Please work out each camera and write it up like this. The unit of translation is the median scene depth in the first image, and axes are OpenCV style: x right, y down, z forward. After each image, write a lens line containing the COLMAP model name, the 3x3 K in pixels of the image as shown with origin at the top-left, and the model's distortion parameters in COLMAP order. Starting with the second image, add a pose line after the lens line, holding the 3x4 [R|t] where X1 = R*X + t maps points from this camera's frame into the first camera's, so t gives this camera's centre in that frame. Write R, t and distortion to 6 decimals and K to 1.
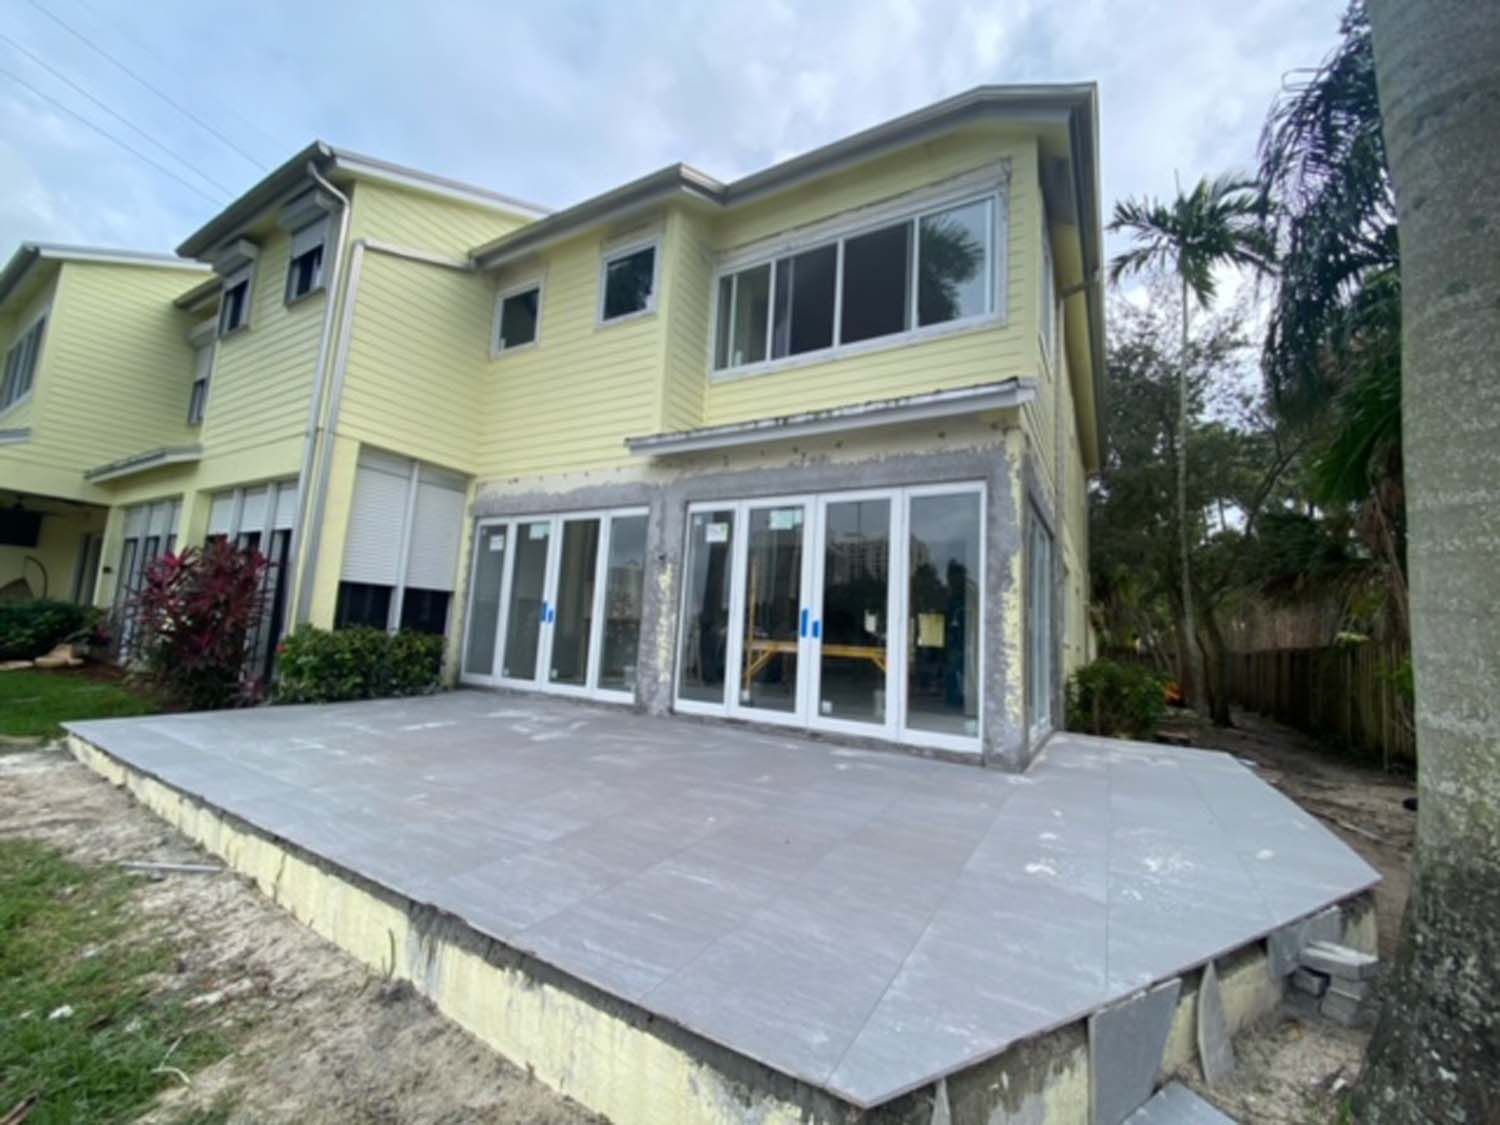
lens RADIAL K [[601.4, 0, 755.5], [0, 601.4, 571.0], [0, 0, 1]] dist [-0.005451, -0.006041]
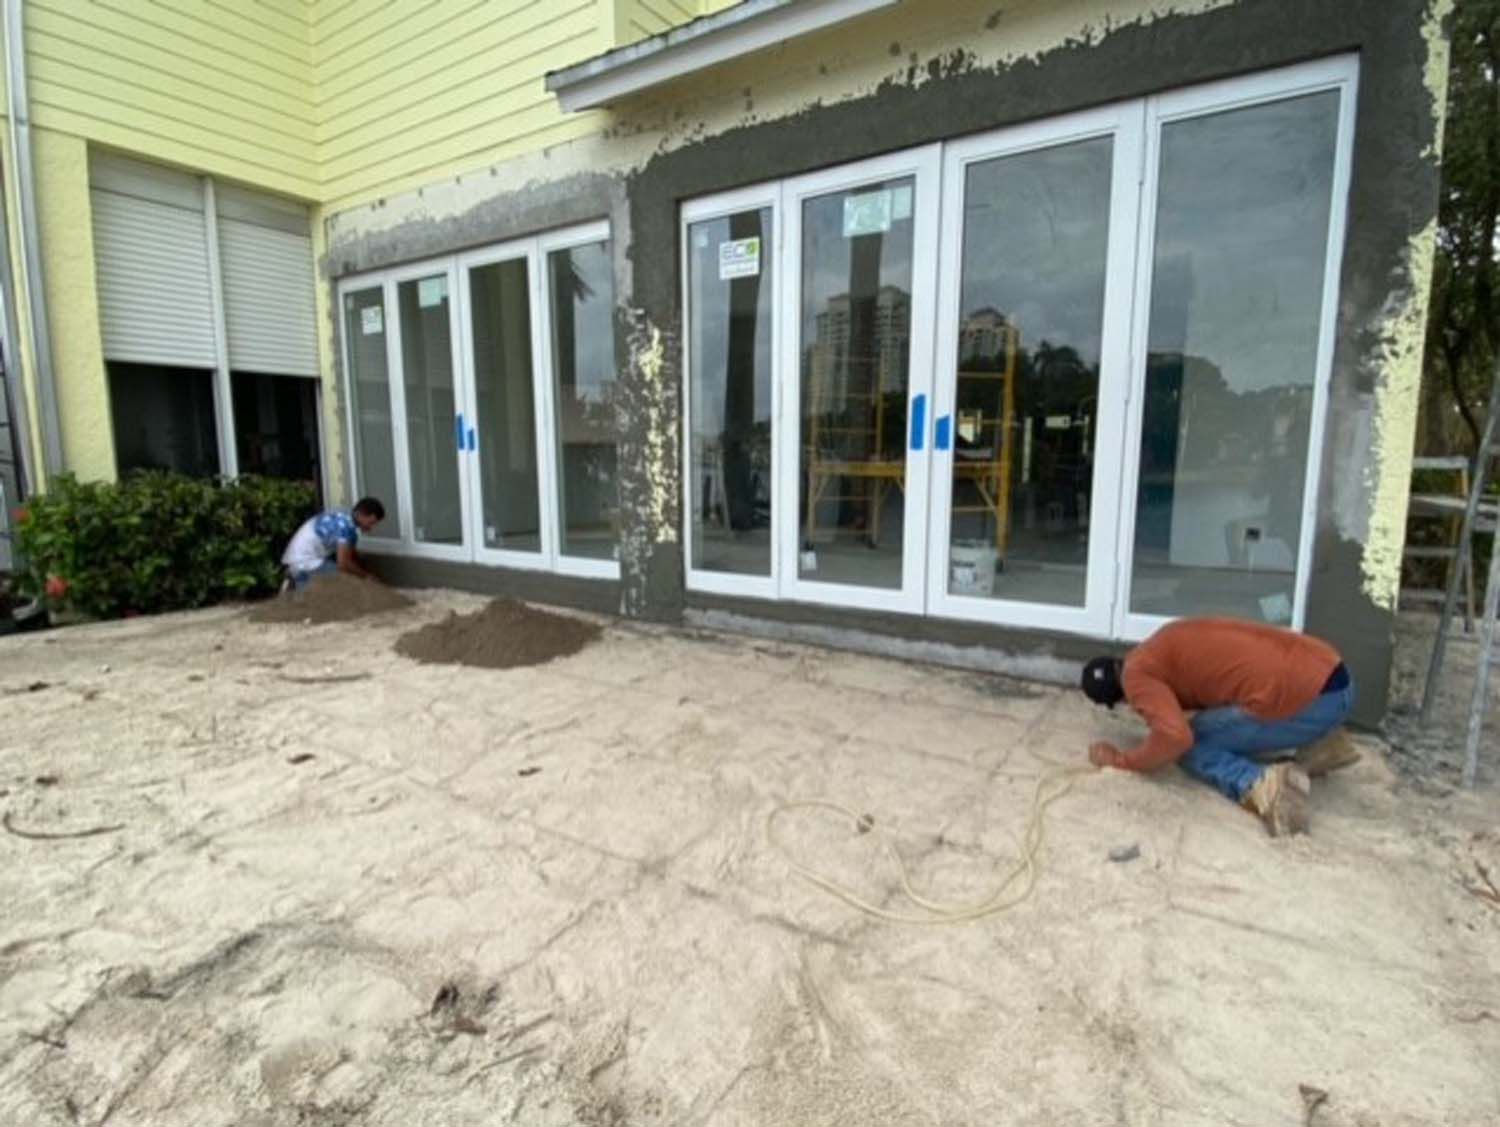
lens RADIAL K [[783.4, 0, 755.8], [0, 783.4, 572.9], [0, 0, 1]] dist [-0.005424, -0.009289]
pose [[0.996766, -0.044631, -0.066819, -0.016190], [0.059798, 0.967470, 0.245817, 0.031667], [0.053674, -0.249018, 0.967010, 0.247586]]
